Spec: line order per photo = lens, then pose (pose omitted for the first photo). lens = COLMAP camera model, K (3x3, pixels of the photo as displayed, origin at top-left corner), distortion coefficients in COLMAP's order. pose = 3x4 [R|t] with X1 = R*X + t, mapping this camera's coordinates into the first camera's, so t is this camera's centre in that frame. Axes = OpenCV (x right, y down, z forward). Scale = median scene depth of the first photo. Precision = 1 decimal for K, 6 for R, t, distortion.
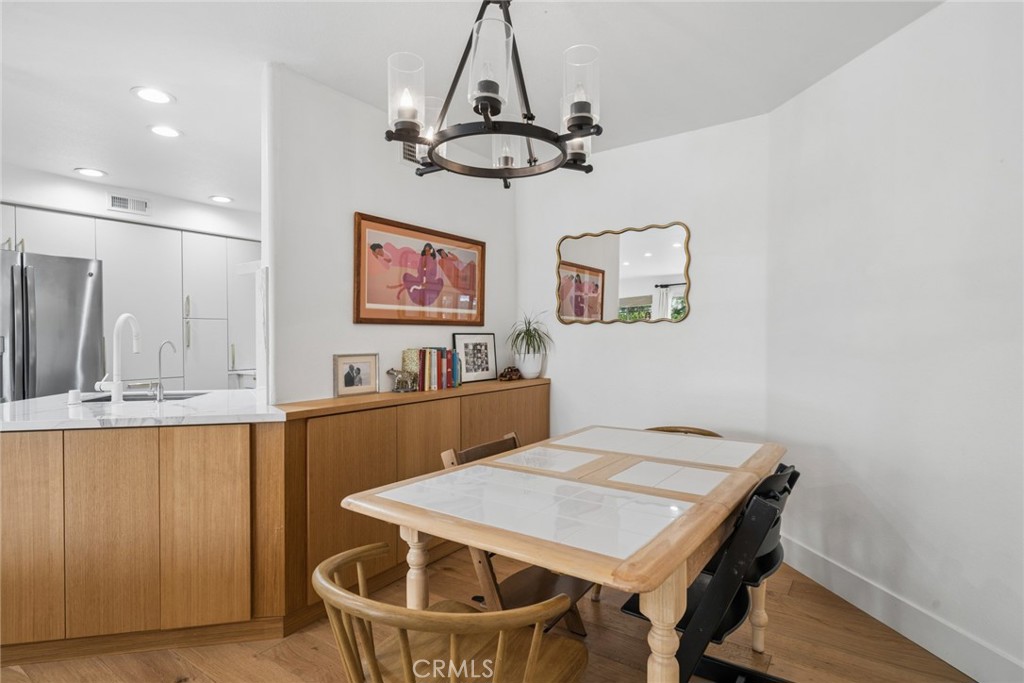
lens RADIAL K [[525.4, 0, 512.0], [0, 525.4, 341.5], [0, 0, 1]] dist [-0.000670, -0.000086]
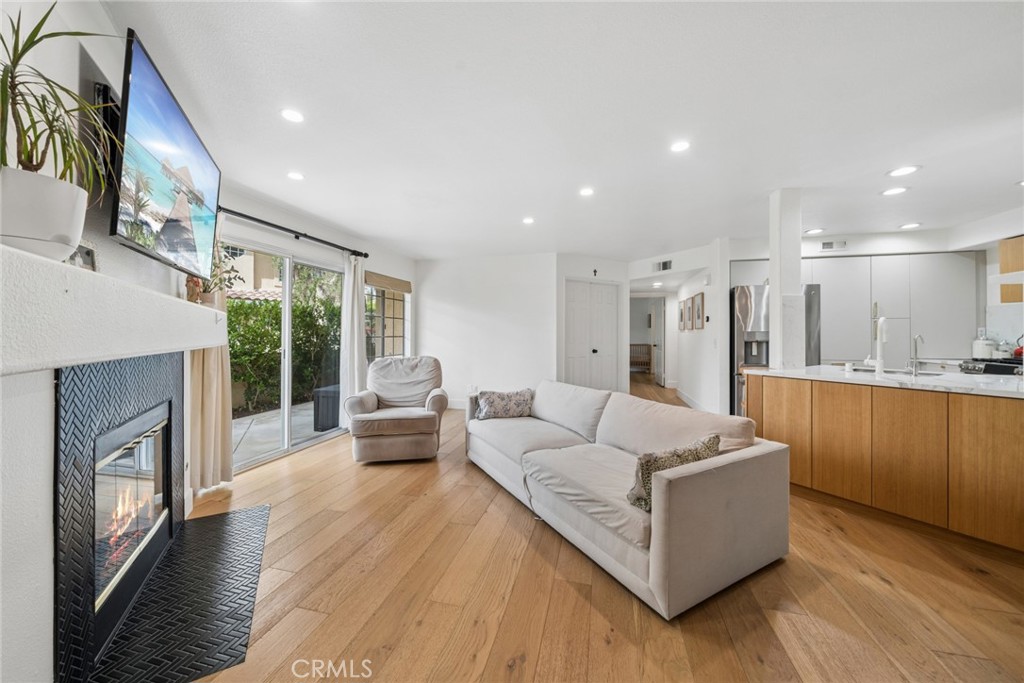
lens RADIAL K [[366.1, 0, 511.4], [0, 366.1, 331.5], [0, 0, 1]] dist [-0.000530, -0.000004]
pose [[0.359982, 0.000385, -0.932959, -0.145544], [-0.008098, 0.999964, -0.002712, 0.001031], [0.932924, 0.008531, 0.359972, -0.527117]]
